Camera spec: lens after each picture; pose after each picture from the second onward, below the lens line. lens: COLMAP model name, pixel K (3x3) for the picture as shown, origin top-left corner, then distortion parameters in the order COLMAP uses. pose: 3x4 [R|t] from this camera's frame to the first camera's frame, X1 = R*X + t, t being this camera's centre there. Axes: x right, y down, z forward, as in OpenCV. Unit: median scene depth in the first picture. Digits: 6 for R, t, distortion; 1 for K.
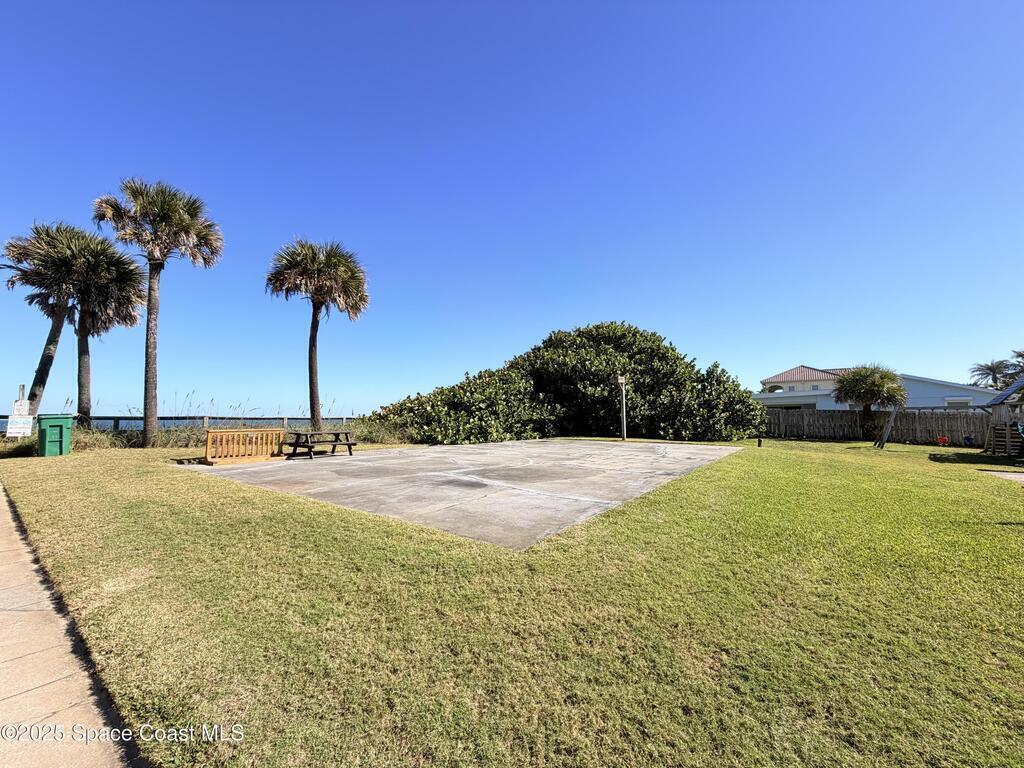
lens RADIAL K [[405.5, 0, 509.3], [0, 405.5, 384.6], [0, 0, 1]] dist [-0.000097, -0.000279]
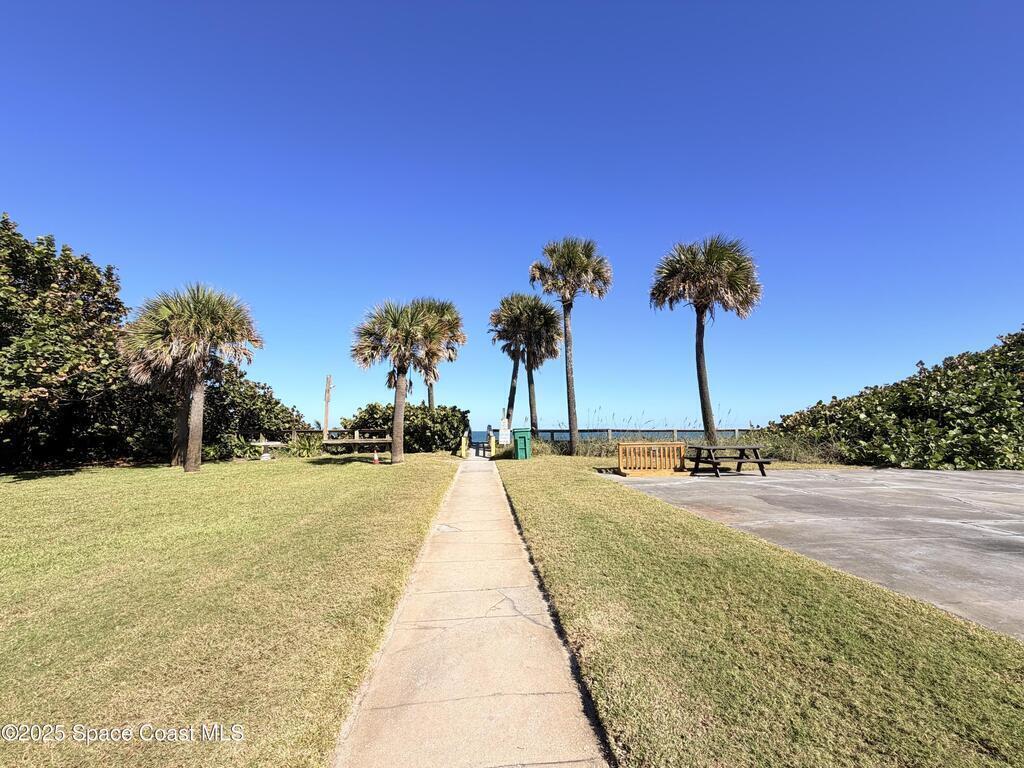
lens RADIAL K [[405.5, 0, 507.2], [0, 405.5, 385.3], [0, 0, 1]] dist [-0.000097, -0.000279]
pose [[0.650903, -0.085908, -0.754284, -0.085842], [0.067856, 0.996183, -0.054903, -0.000641], [0.756122, -0.015446, 0.654248, 0.057621]]
